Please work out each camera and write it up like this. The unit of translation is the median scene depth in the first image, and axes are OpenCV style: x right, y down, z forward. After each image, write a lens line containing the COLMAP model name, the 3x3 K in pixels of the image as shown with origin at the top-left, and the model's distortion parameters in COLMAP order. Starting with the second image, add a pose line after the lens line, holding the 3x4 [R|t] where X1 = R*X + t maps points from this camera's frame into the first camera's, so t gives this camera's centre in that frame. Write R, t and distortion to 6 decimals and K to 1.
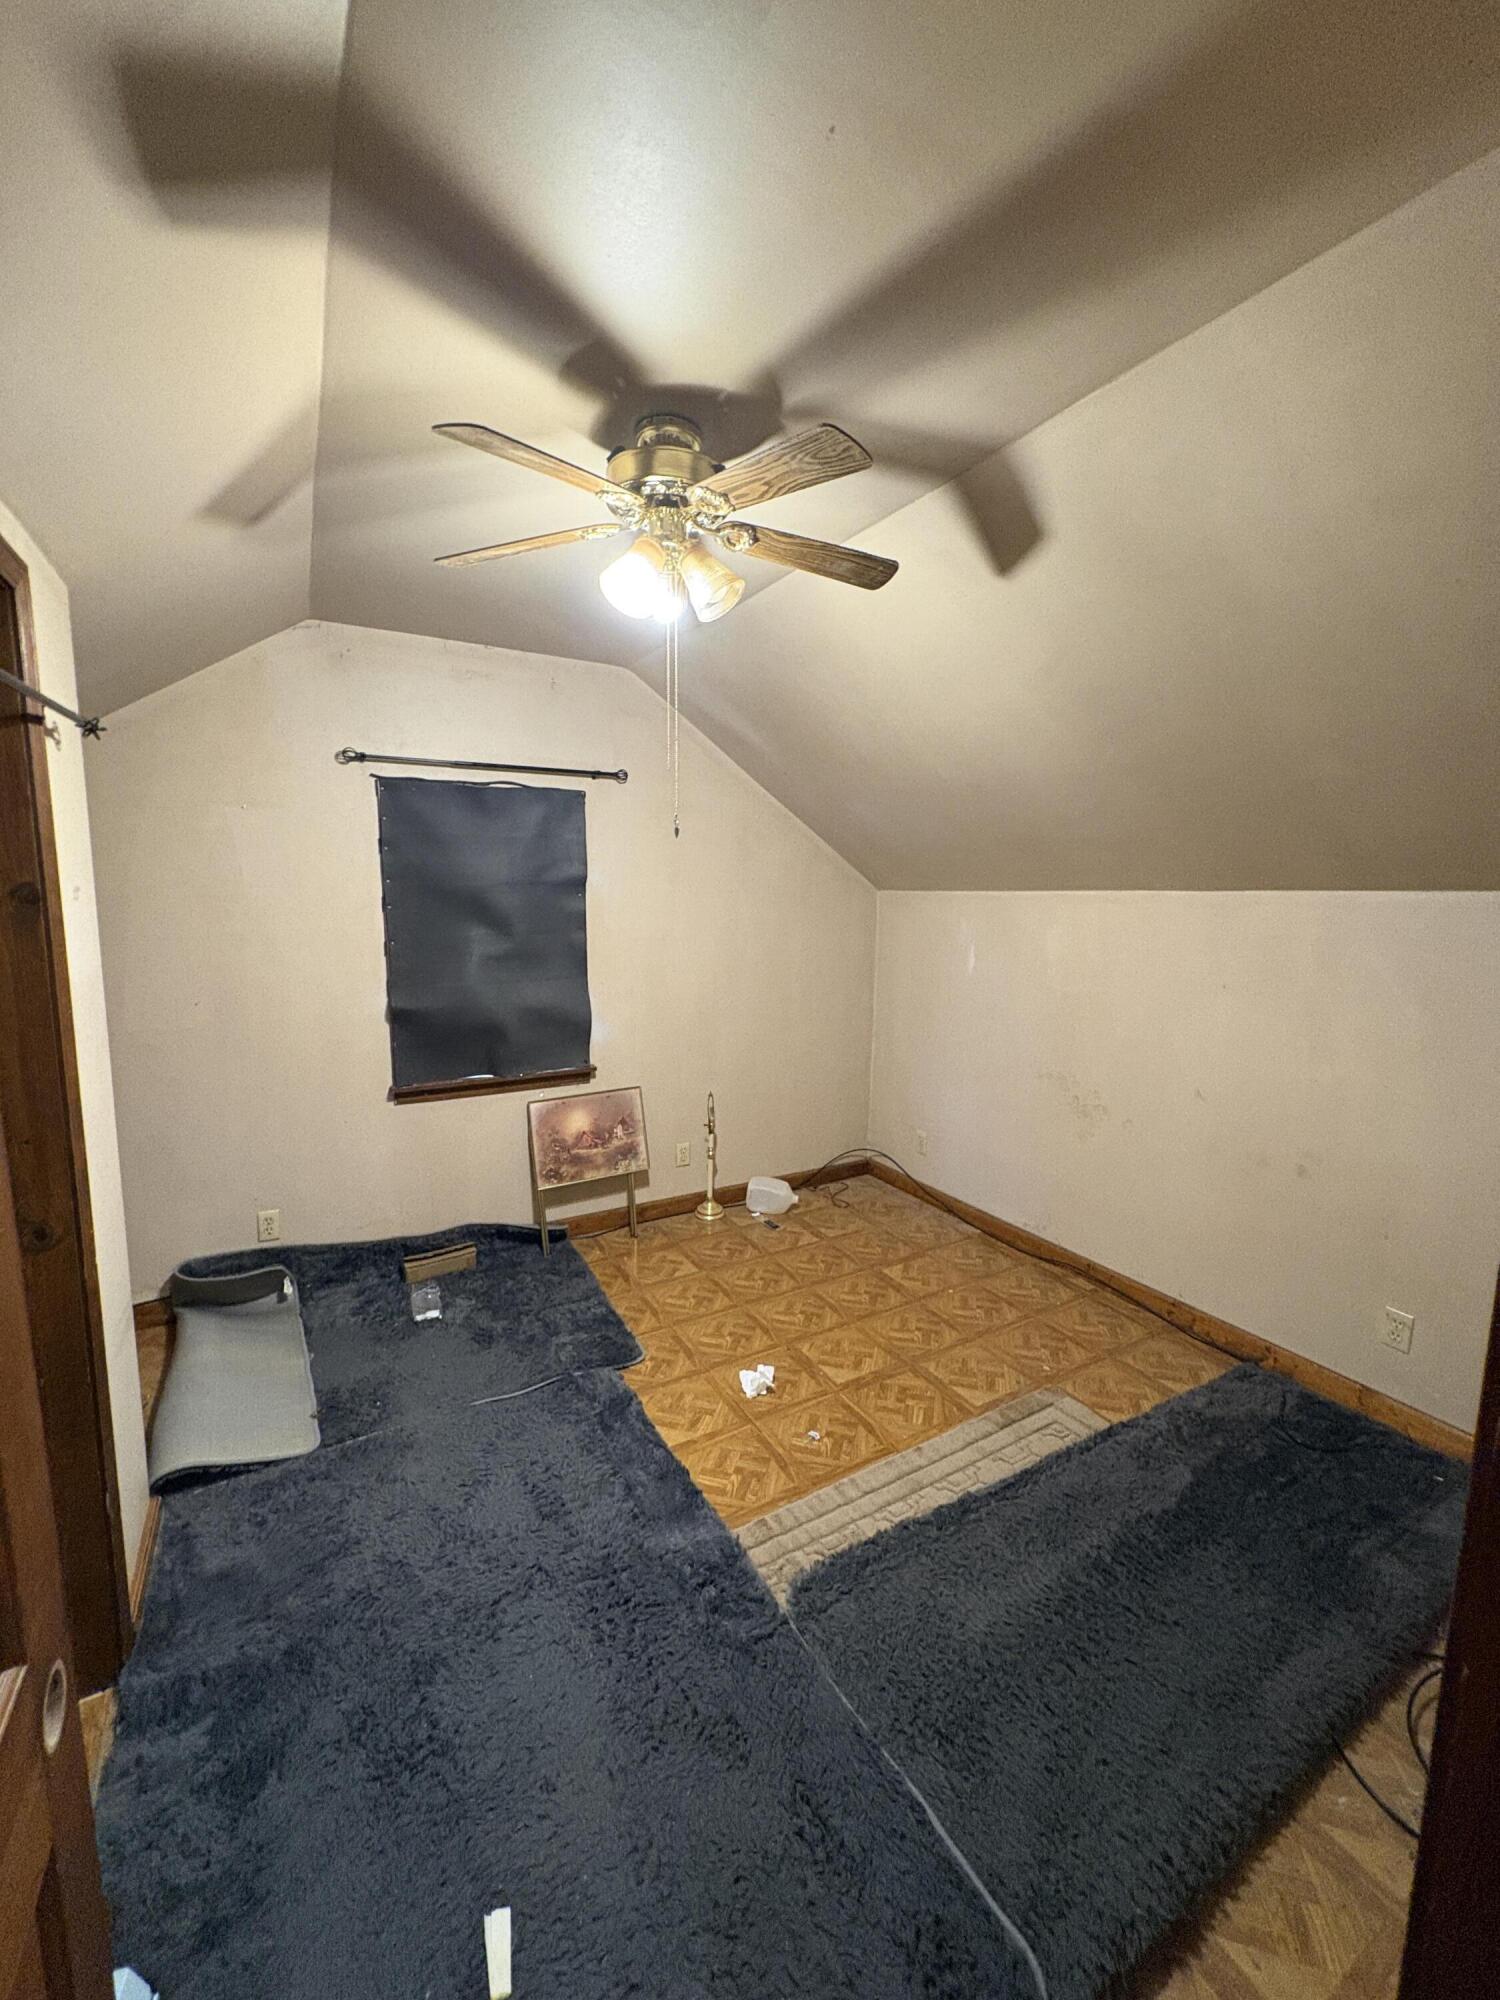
lens RADIAL K [[800.9, 0, 752.1], [0, 800.9, 996.4], [0, 0, 1]] dist [-0.000045, 0.000718]
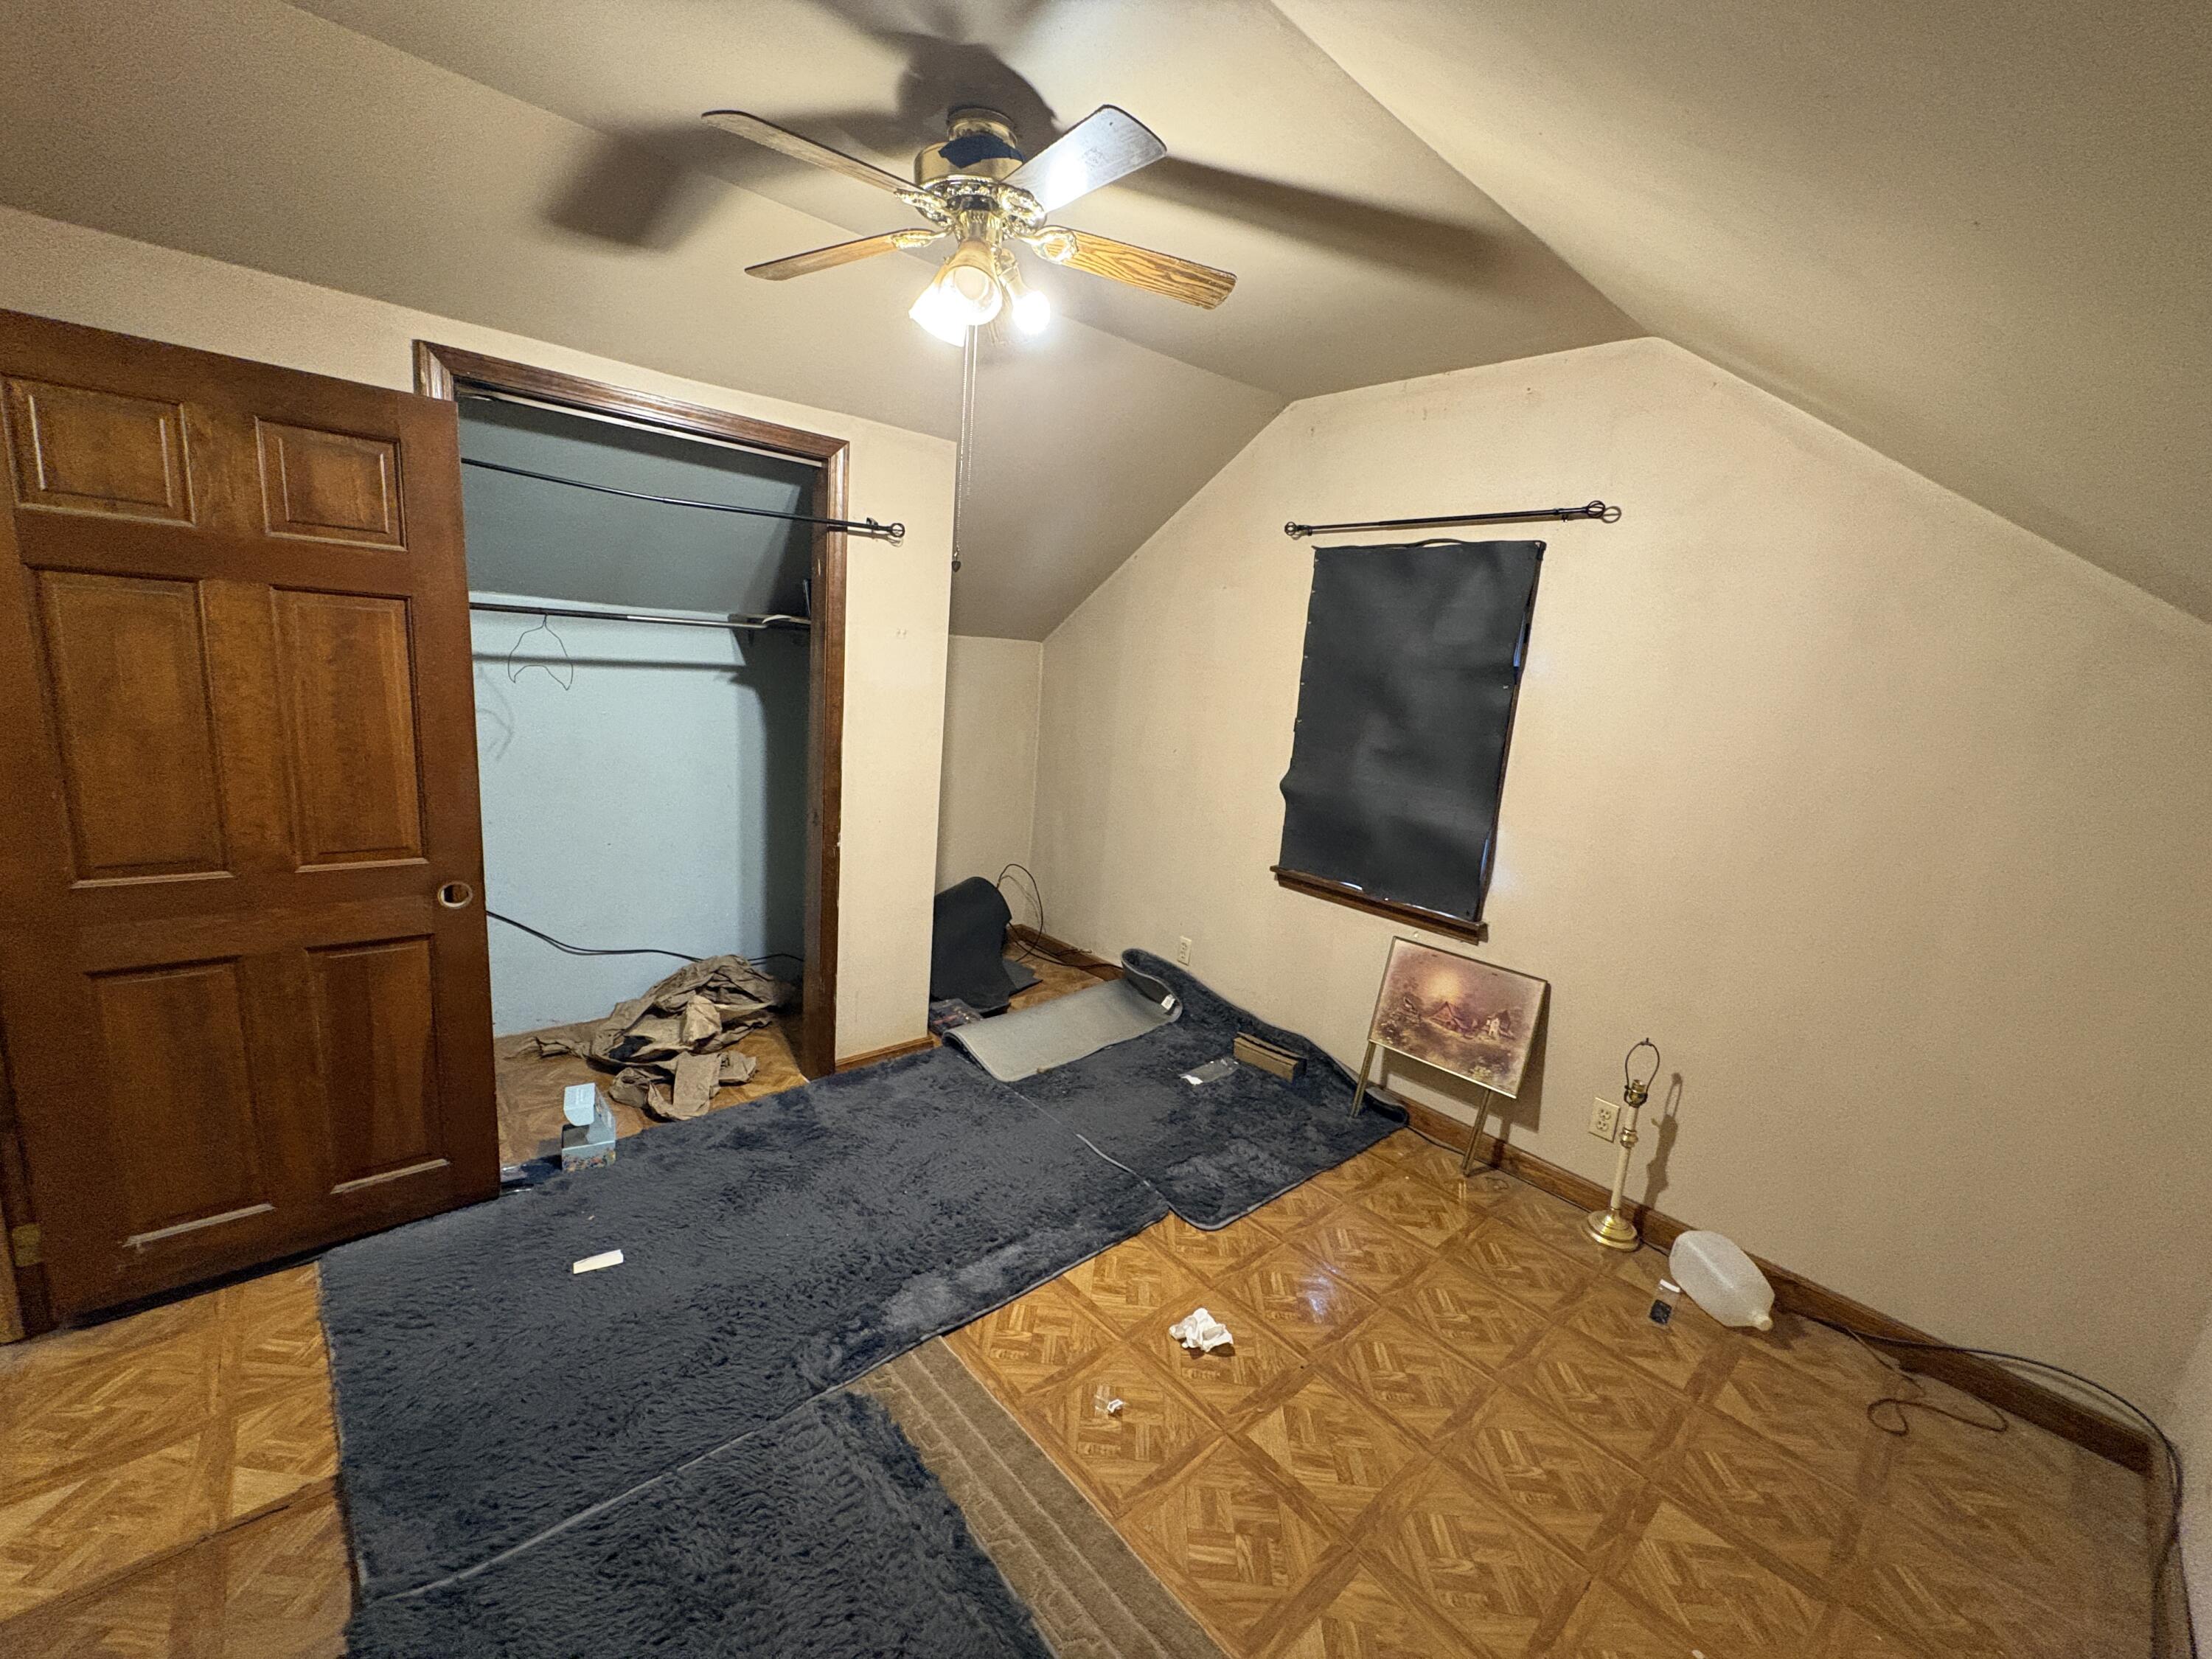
lens RADIAL K [[885.8, 0, 1106.8], [0, 885.8, 826.4], [0, 0, 1]] dist [-0.000045, 0.000718]
pose [[0.212877, 0.193907, -0.957645, 0.515500], [-0.207682, 0.966693, 0.149573, -0.051412], [0.954752, 0.167045, 0.246057, 0.495307]]
